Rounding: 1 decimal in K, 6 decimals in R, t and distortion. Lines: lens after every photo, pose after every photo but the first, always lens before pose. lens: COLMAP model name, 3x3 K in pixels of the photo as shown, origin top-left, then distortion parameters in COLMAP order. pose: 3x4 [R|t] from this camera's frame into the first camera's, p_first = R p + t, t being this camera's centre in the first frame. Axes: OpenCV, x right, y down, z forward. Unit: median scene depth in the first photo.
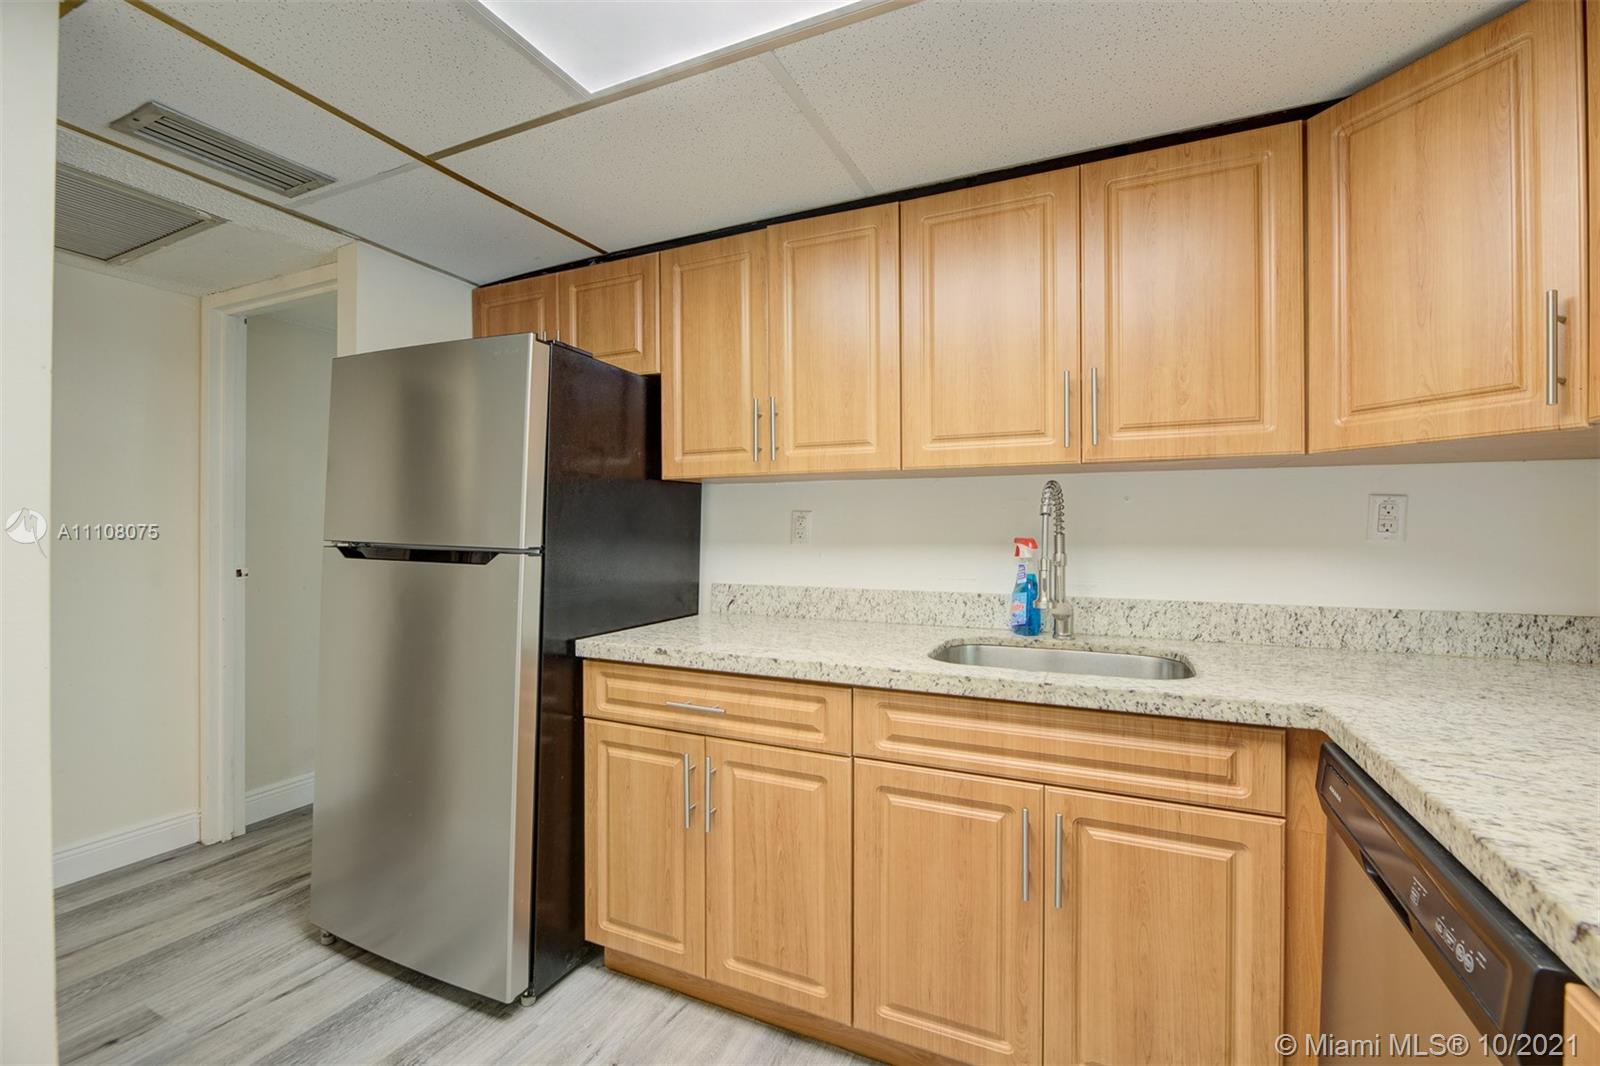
lens RADIAL K [[671.0, 0, 828.6], [0, 671.0, 529.5], [0, 0, 1]] dist [-0.003573, -0.000473]
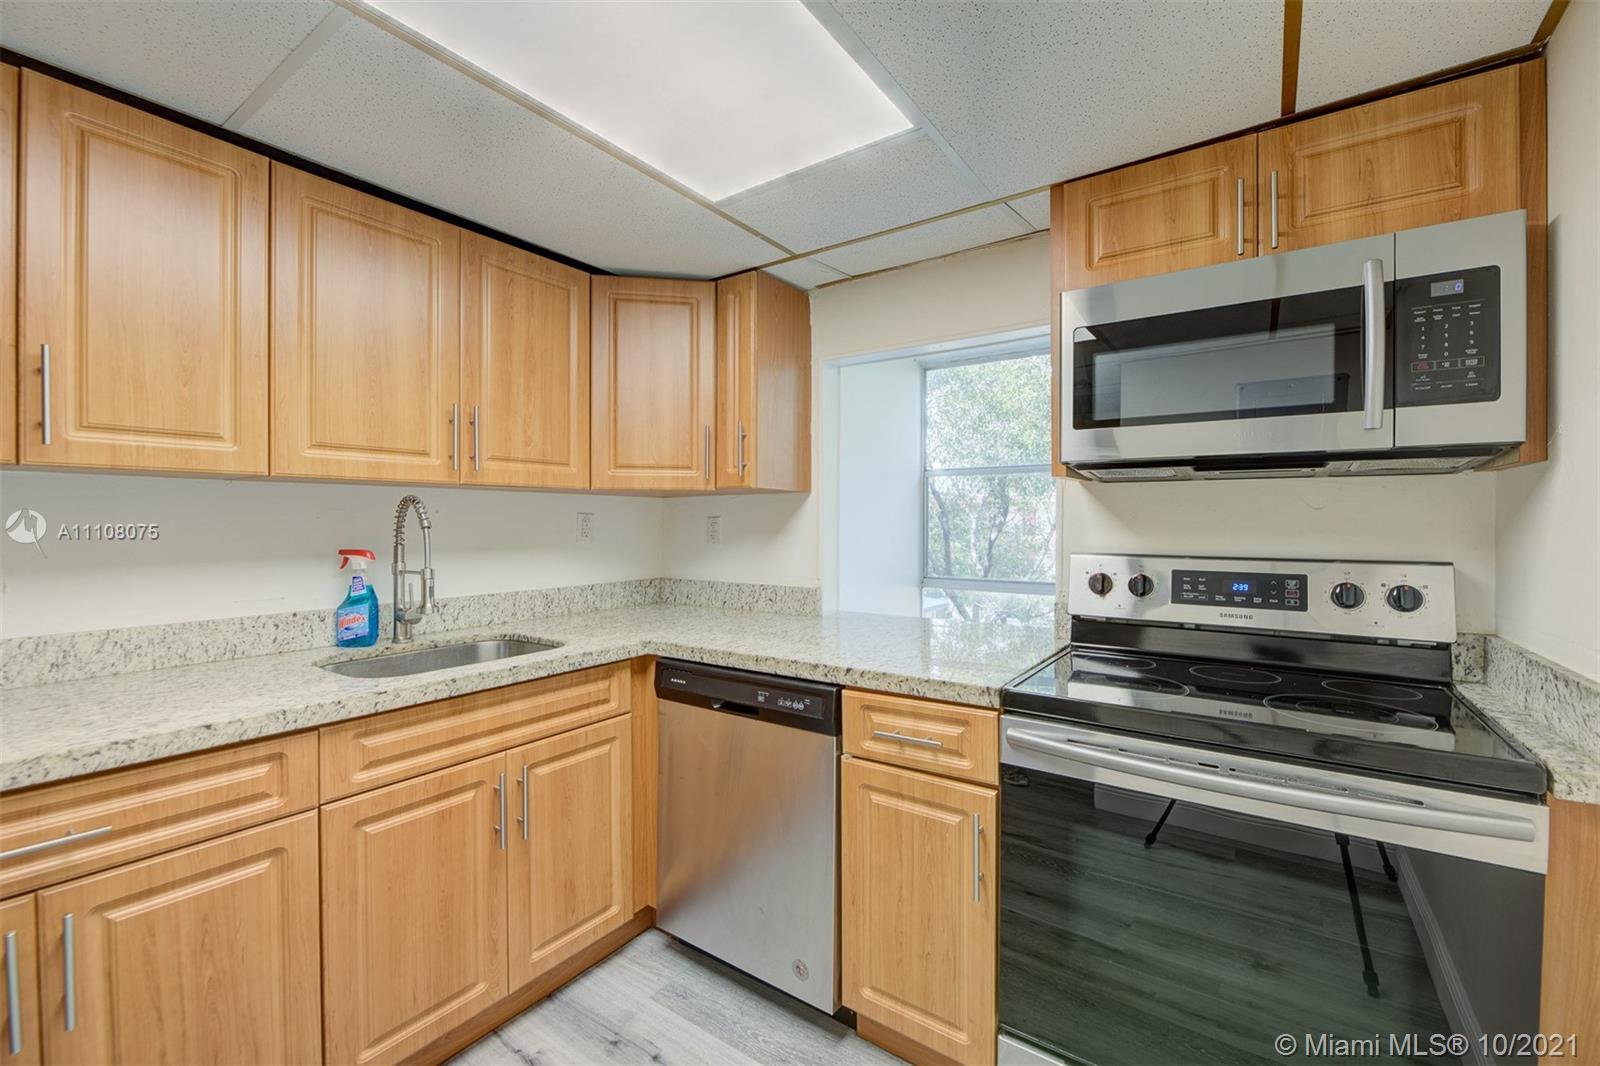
lens RADIAL K [[665.2, 0, 821.6], [0, 665.2, 523.5], [0, 0, 1]] dist [0.016692, -0.008953]
pose [[0.177381, -0.002092, 0.984140, -0.676944], [-0.002997, 0.999992, 0.002666, -0.036500], [-0.984138, -0.003422, 0.177373, 0.181536]]
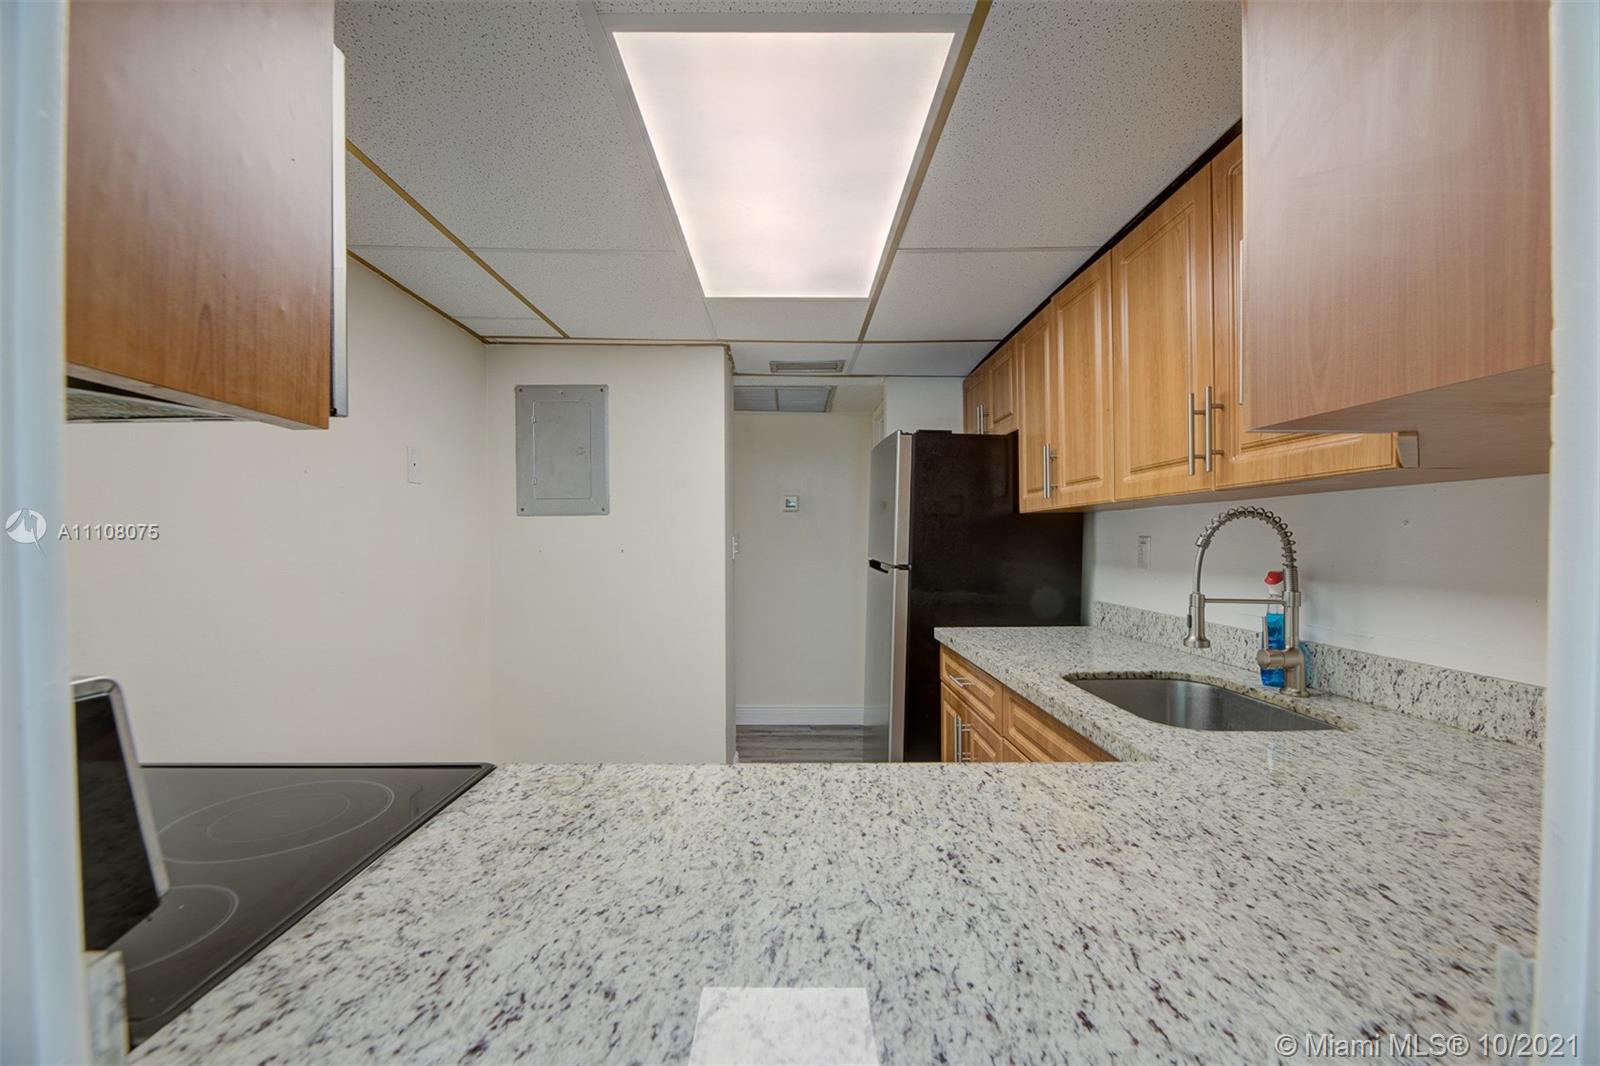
lens RADIAL K [[753.4, 0, 800.0], [0, 753.4, 533.0], [0, 0, 1]] dist [-0.000821, -0.000211]
pose [[0.381432, -0.007768, -0.924364, 1.141385], [0.005423, 0.999966, -0.006165, -0.039471], [0.924381, -0.002661, 0.381461, 0.098928]]
